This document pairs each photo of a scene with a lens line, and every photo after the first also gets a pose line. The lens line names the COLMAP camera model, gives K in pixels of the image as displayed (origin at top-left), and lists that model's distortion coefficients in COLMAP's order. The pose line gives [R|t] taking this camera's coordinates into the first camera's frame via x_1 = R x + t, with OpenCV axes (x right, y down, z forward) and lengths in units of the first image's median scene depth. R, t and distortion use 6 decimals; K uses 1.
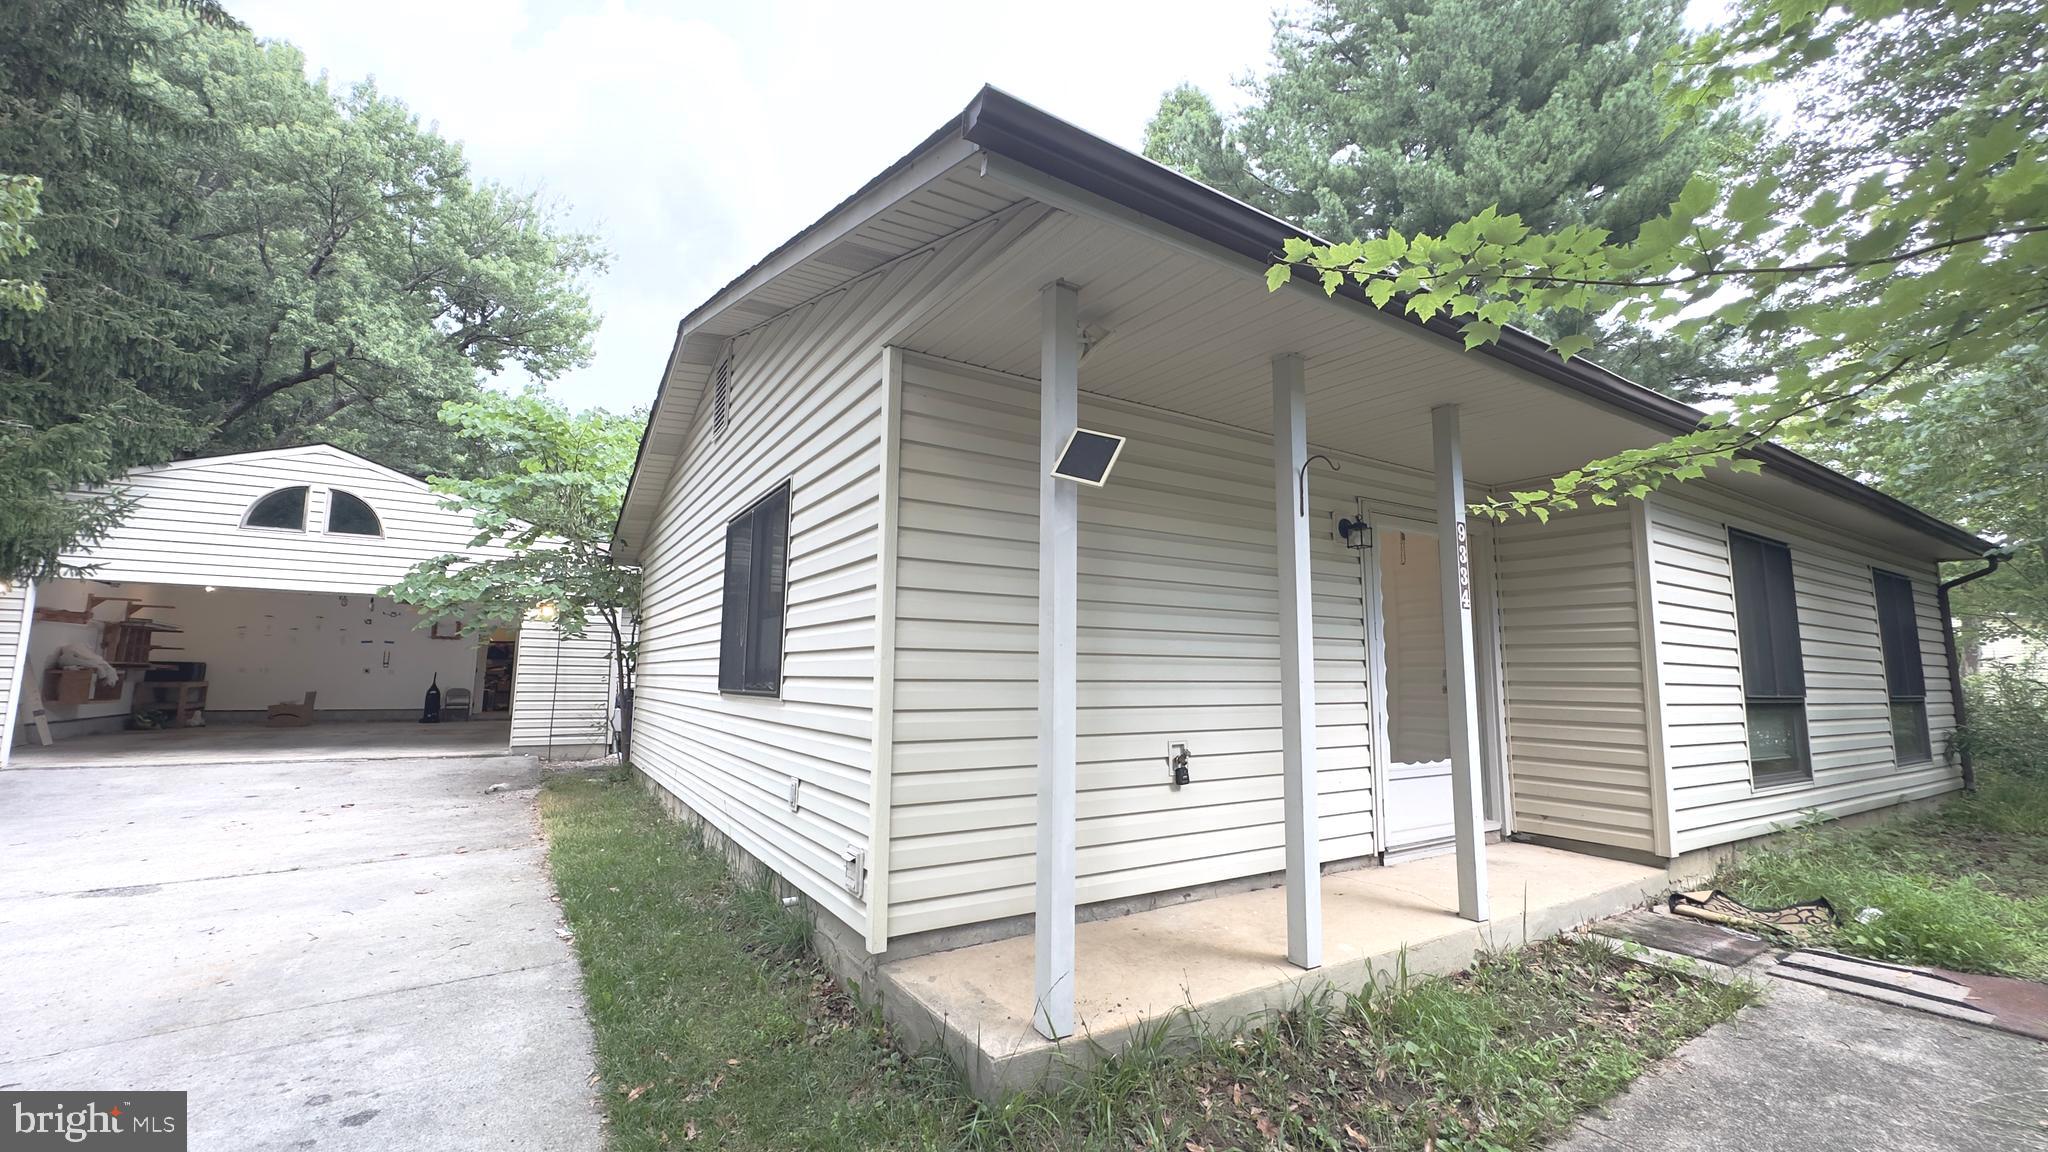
lens RADIAL K [[811.5, 0, 1020.6], [0, 811.5, 583.4], [0, 0, 1]] dist [-0.001704, 0.000234]
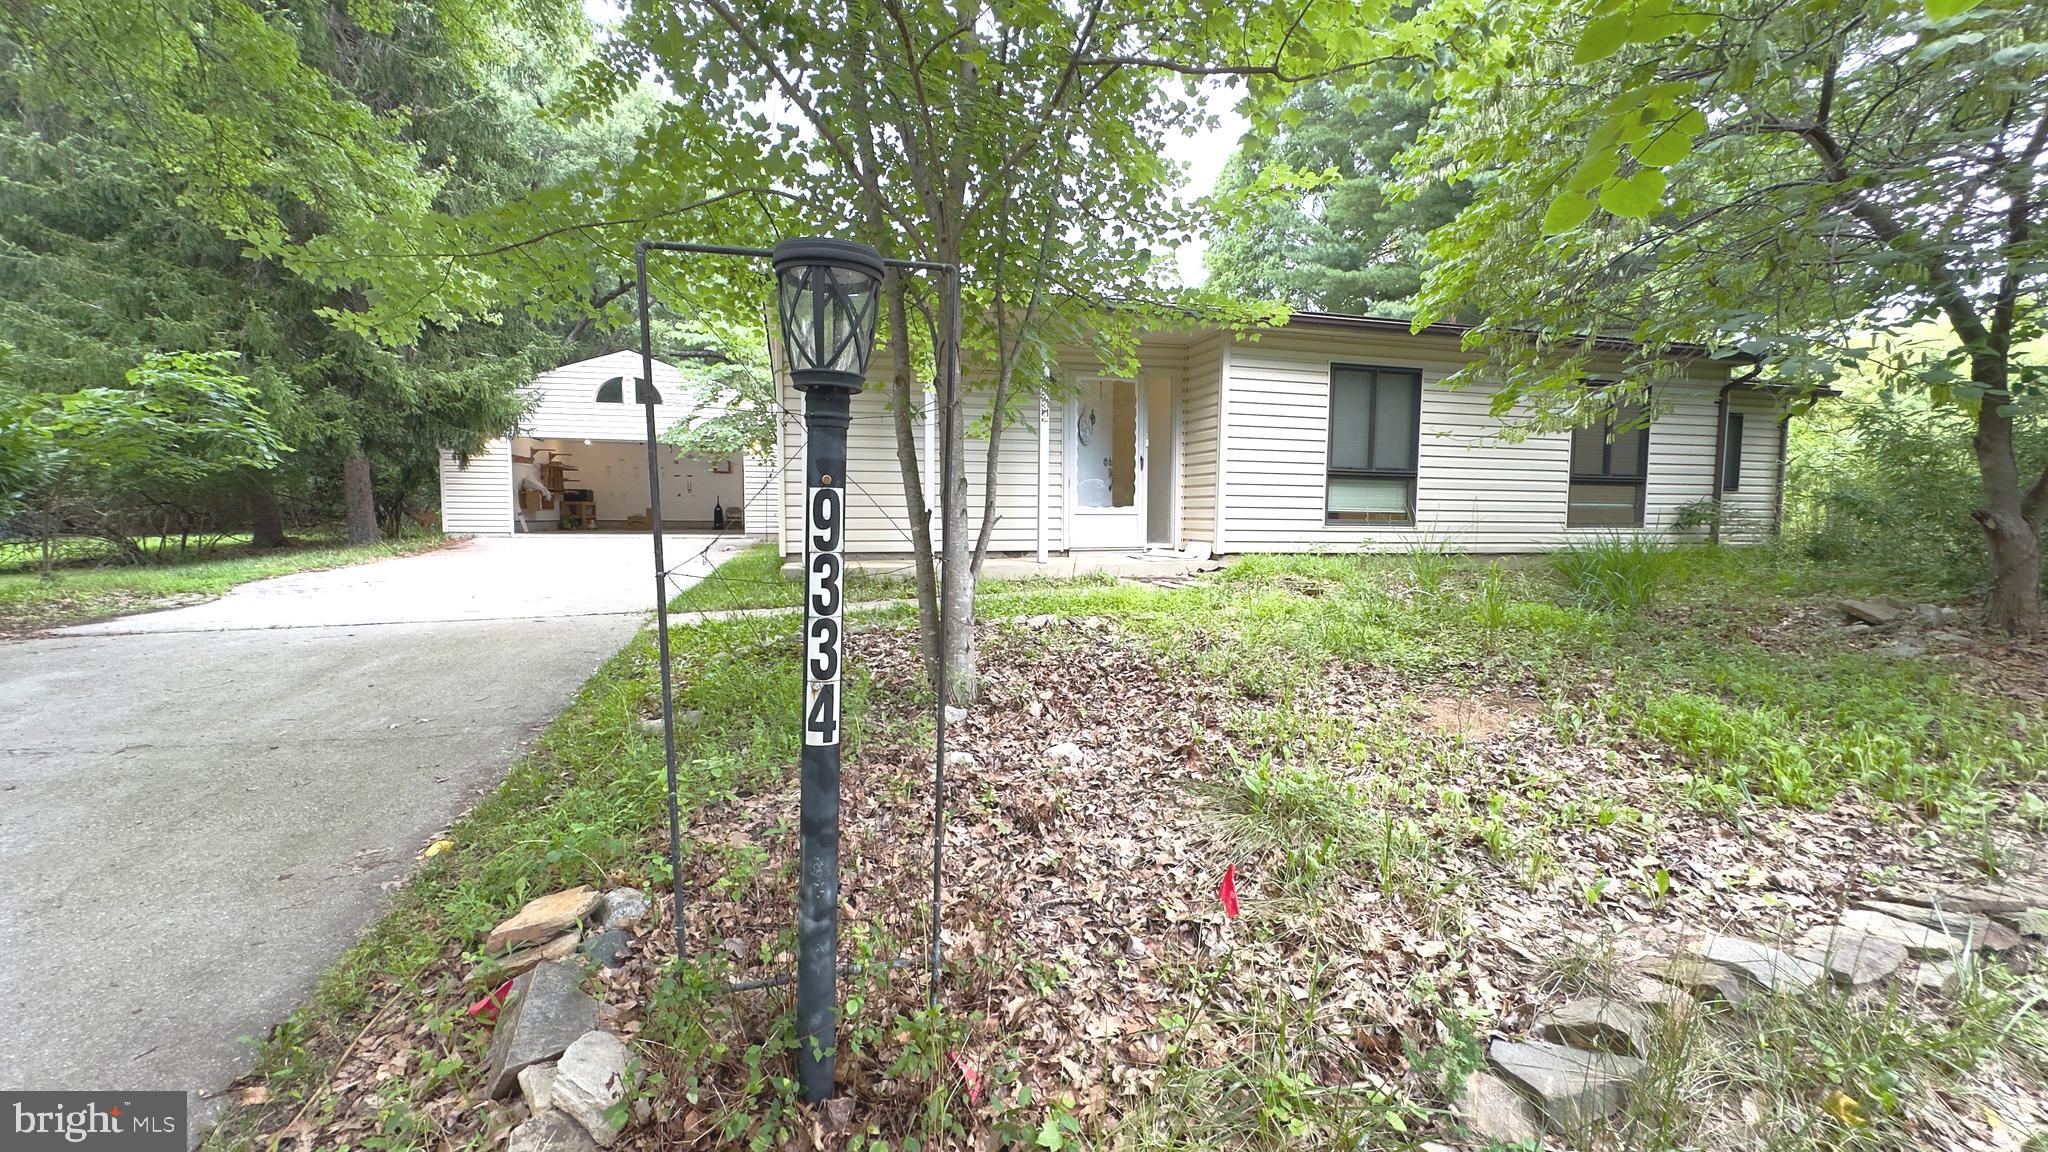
lens RADIAL K [[811.5, 0, 1031.4], [0, 811.5, 586.6], [0, 0, 1]] dist [-0.001704, 0.000234]
pose [[0.955236, 0.019773, -0.295182, 0.381832], [0.039052, 0.980606, 0.192062, 0.014833], [0.293255, -0.194992, 0.935938, -0.360417]]
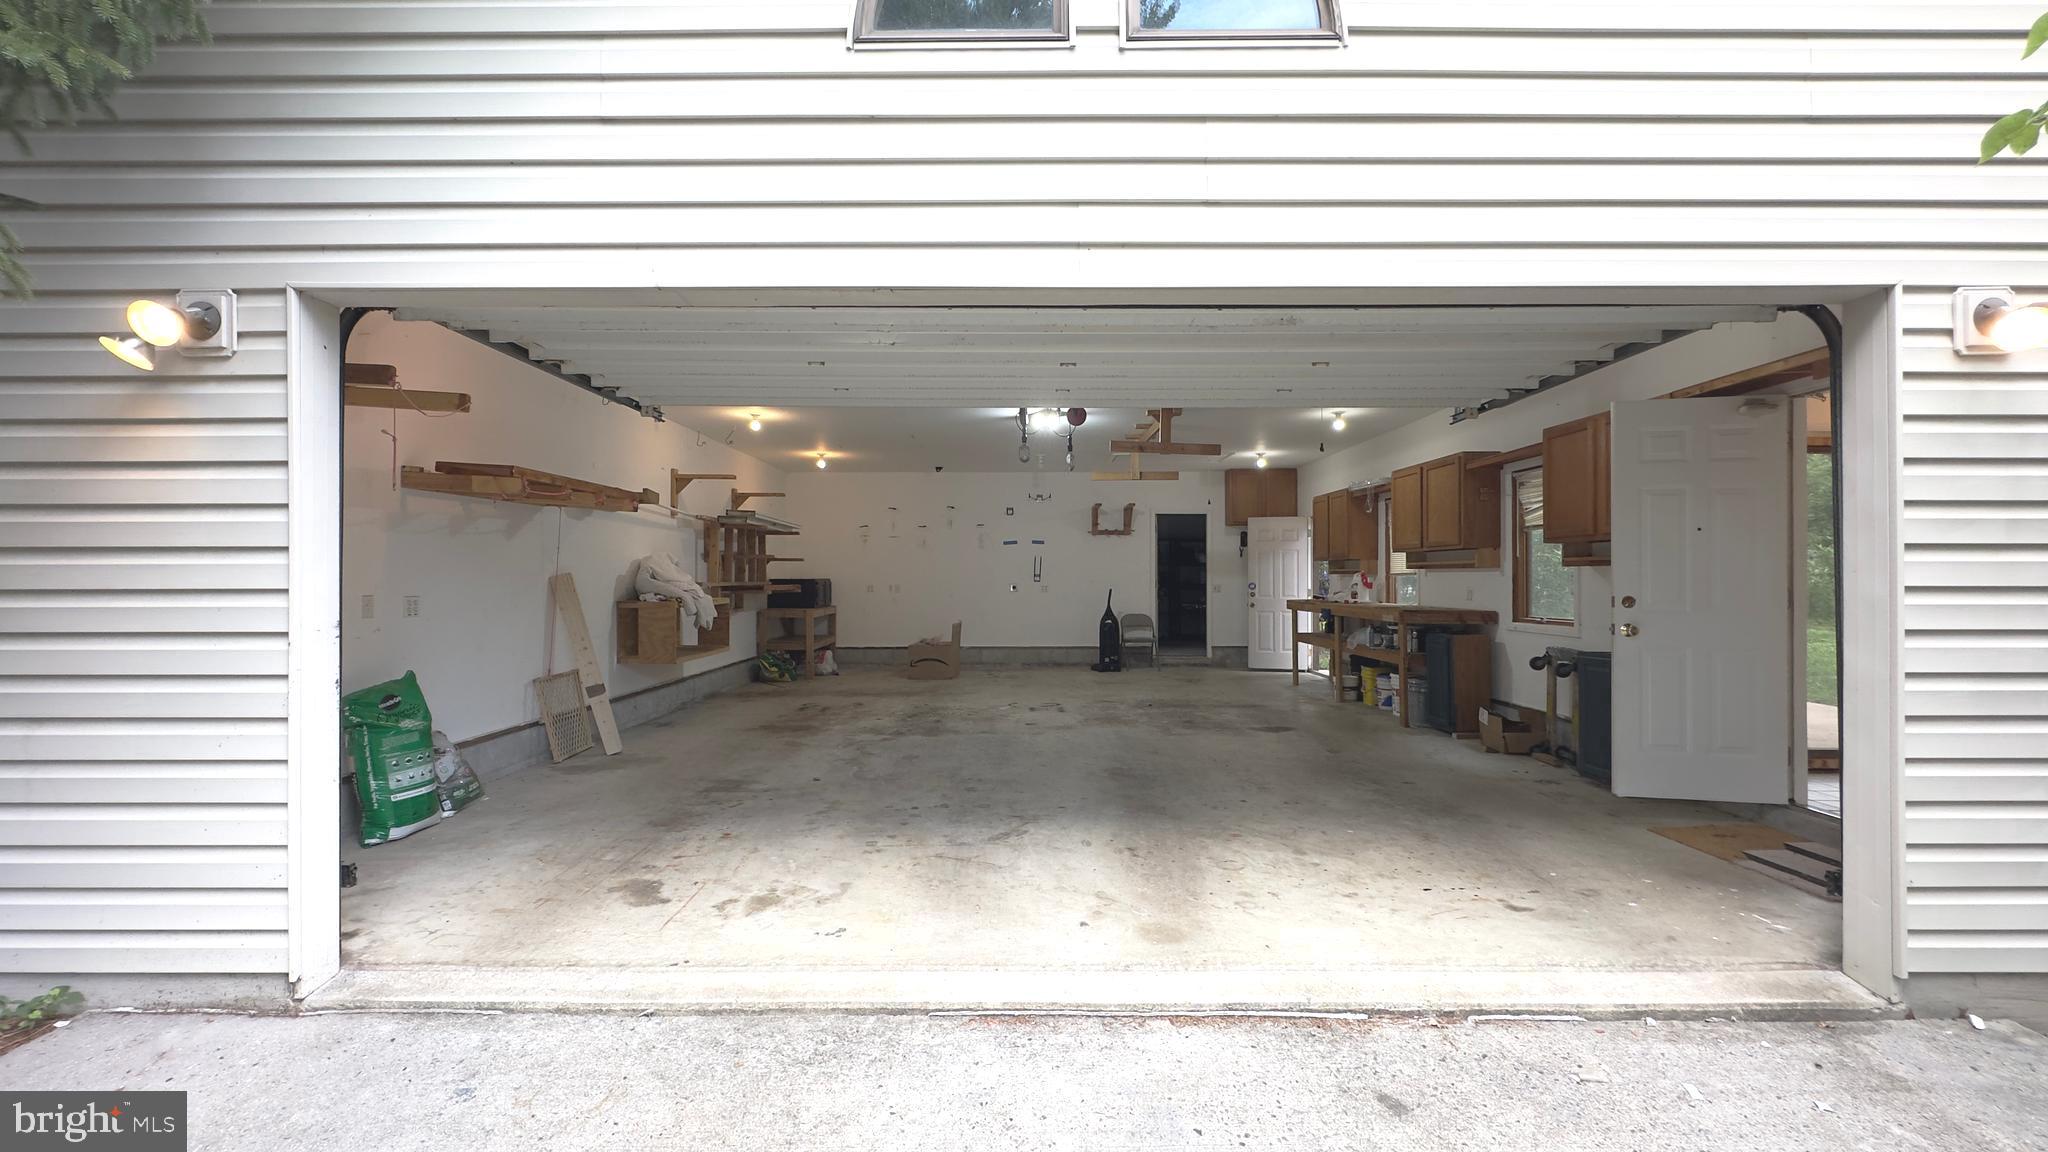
lens RADIAL K [[811.5, 0, 1020.7], [0, 811.5, 574.0], [0, 0, 1]] dist [-0.001704, 0.000234]
pose [[0.847724, -0.017830, -0.530137, -0.672392], [0.075592, 0.993295, 0.087469, 0.060371], [0.525023, -0.114223, 0.843388, 0.673494]]
